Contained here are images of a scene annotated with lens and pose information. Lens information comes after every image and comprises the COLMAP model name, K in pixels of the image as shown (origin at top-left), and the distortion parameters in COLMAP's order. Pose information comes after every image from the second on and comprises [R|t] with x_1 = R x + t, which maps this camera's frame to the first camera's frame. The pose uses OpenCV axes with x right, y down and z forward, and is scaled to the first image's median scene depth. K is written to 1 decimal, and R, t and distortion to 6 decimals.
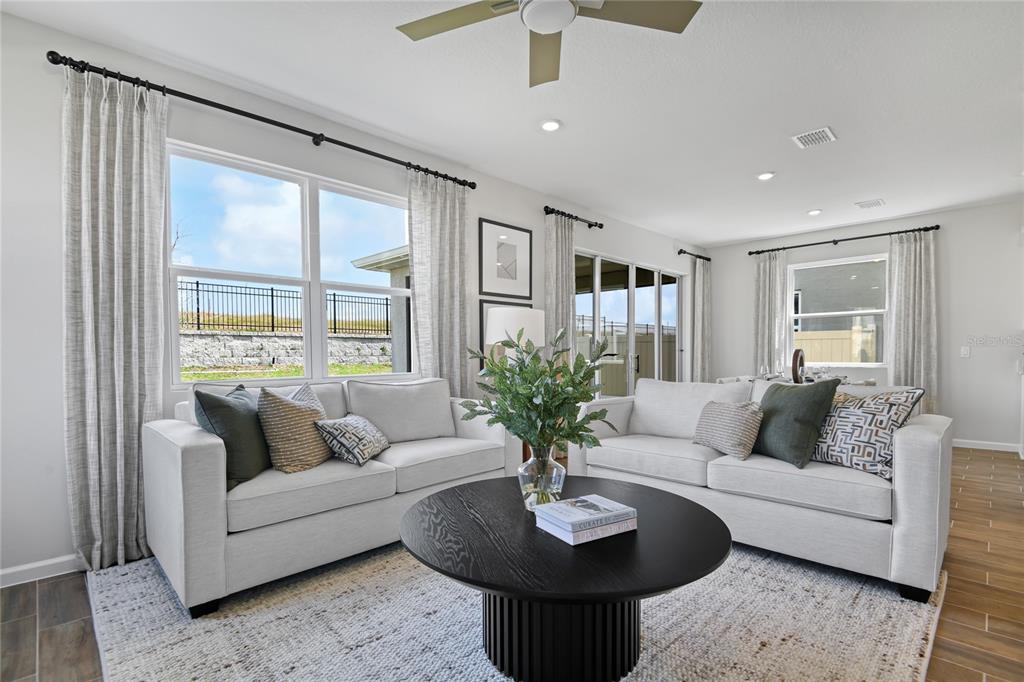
lens RADIAL K [[487.8, 0, 515.0], [0, 487.8, 357.0], [0, 0, 1]] dist [-0.003901, -0.000795]
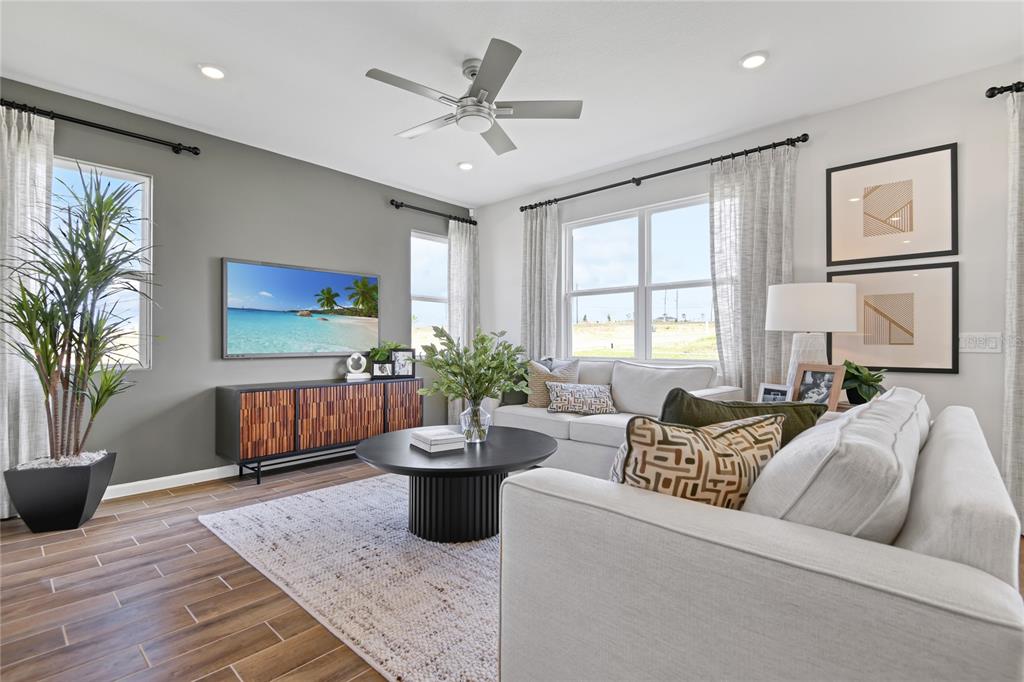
lens RADIAL K [[476.7, 0, 512.0], [0, 476.7, 341.0], [0, 0, 1]] dist [0.002292, -0.000736]
pose [[0.044160, -0.004653, -0.999014, 0.785330], [-0.015315, 0.999868, -0.005334, 0.005495], [0.998907, 0.015535, 0.044083, 0.532028]]
